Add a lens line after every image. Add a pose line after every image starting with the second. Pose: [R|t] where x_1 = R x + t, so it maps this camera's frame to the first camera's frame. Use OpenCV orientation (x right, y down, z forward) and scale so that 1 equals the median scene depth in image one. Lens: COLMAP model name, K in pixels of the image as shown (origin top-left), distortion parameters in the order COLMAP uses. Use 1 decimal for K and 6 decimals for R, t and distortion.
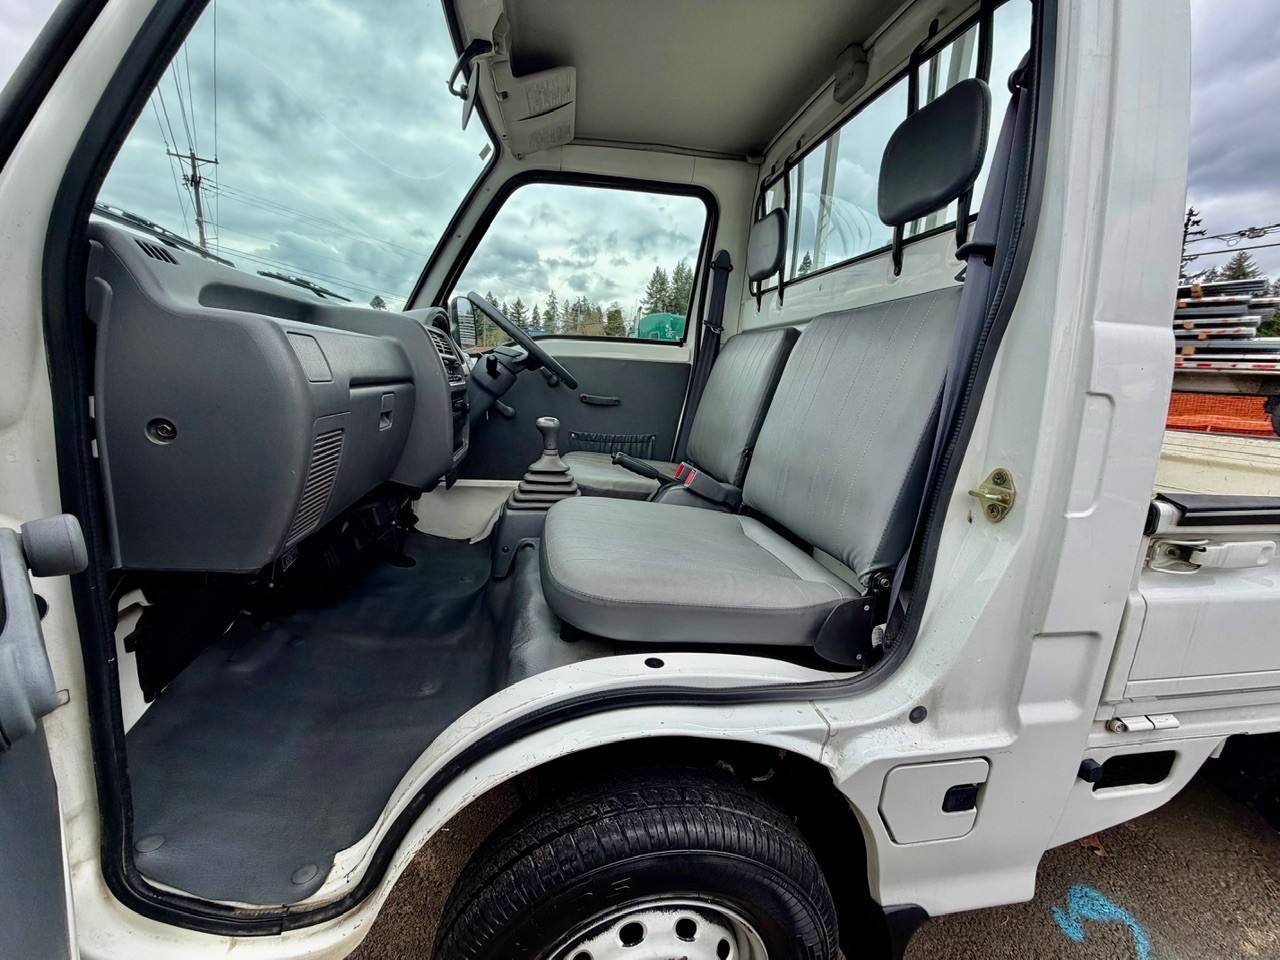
lens RADIAL K [[511.0, 0, 637.5], [0, 511.0, 477.5], [0, 0, 1]] dist [-0.007285, -0.000133]
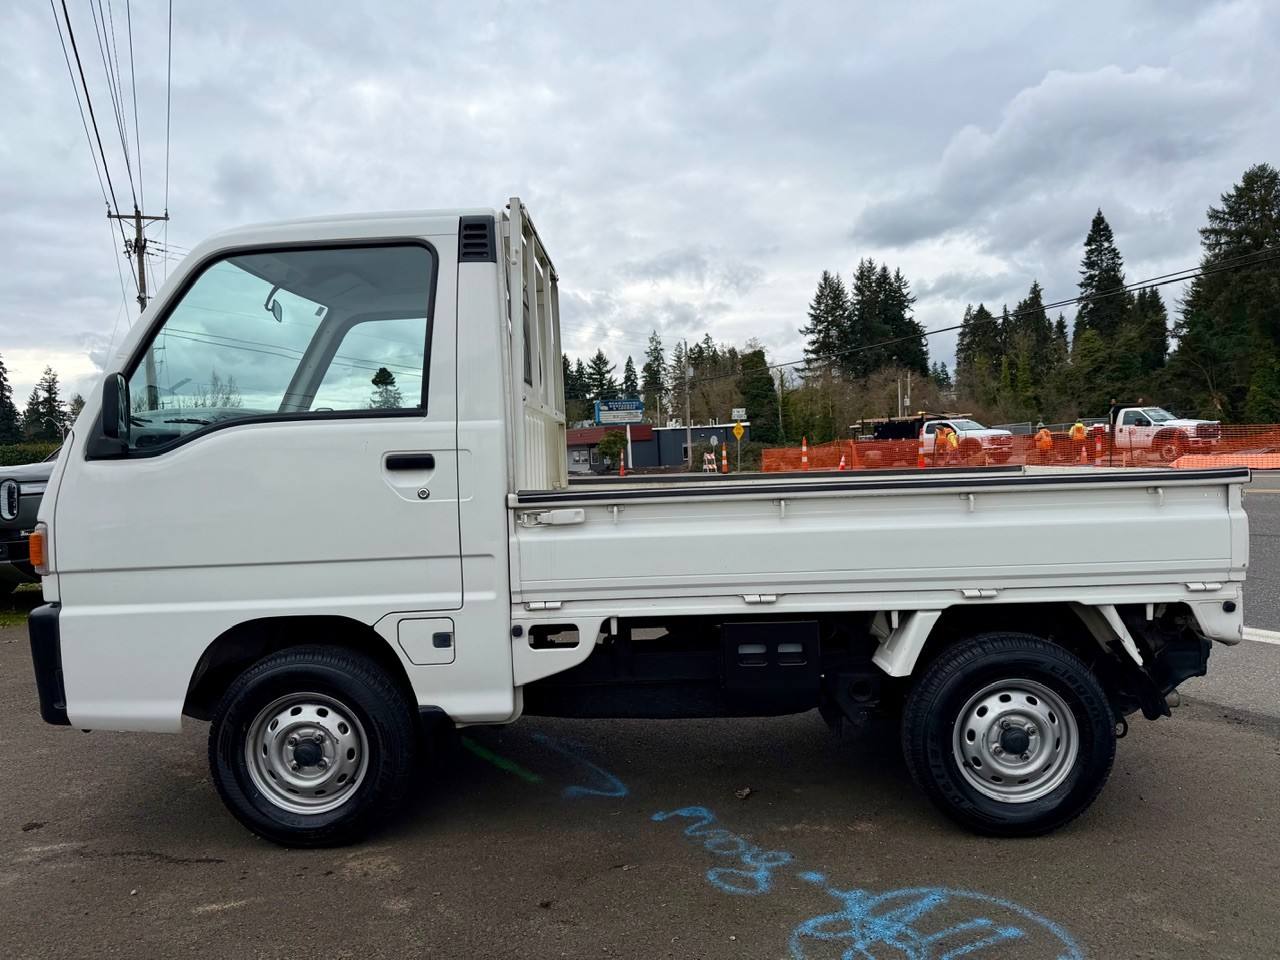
lens RADIAL K [[891.2, 0, 638.2], [0, 891.2, 487.9], [0, 0, 1]] dist [0.091315, -0.140108]
pose [[0.978011, -0.083637, -0.191049, 2.032556], [0.050335, 0.983644, -0.172945, 0.638765], [0.202389, 0.159526, 0.966225, -2.343414]]
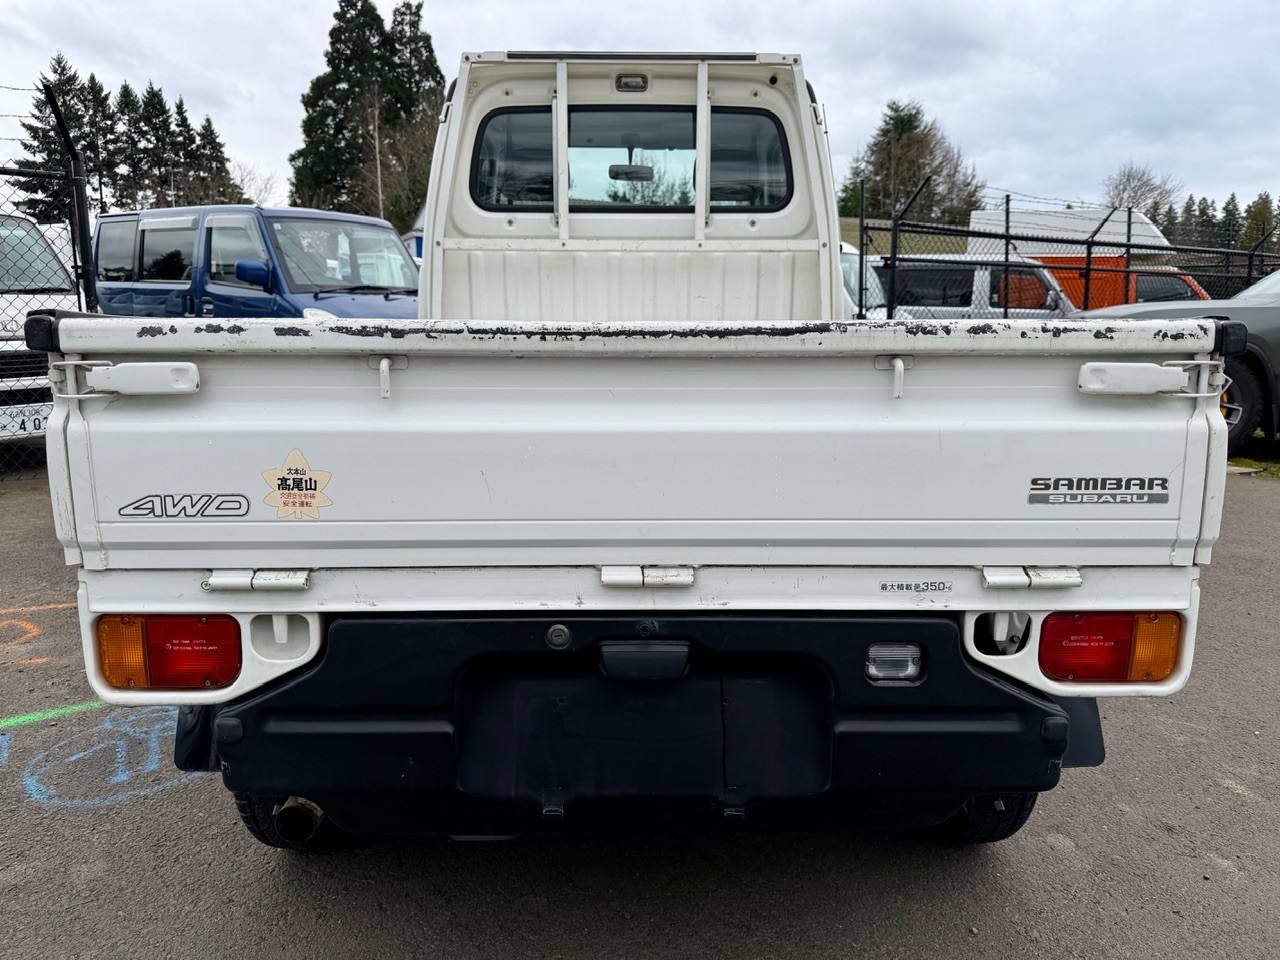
lens RADIAL K [[891.2, 0, 638.2], [0, 891.2, 487.9], [0, 0, 1]] dist [0.091315, -0.140108]
pose [[-0.153906, 0.113330, -0.981565, 4.923063], [-0.204946, 0.968135, 0.143914, -0.041275], [0.966597, 0.223317, -0.125775, 2.546419]]
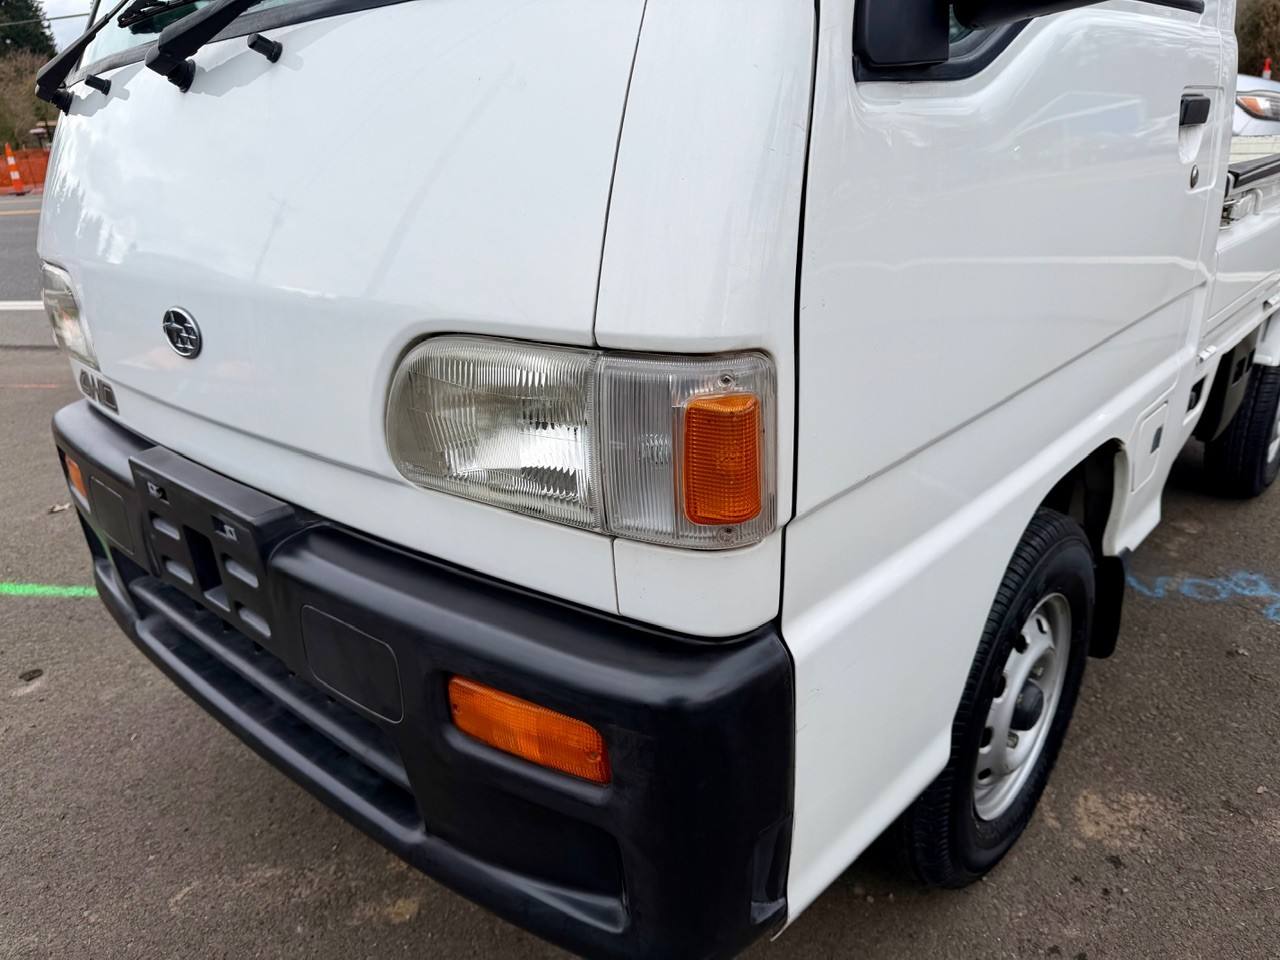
lens RADIAL K [[914.3, 0, 633.7], [0, 914.3, 482.3], [0, 0, 1]] dist [-0.003697, -0.003437]
pose [[0.791401, -0.302996, 0.530921, -1.453588], [0.209625, 0.950369, 0.229903, -0.045654], [-0.574231, -0.070651, 0.815639, -0.085828]]
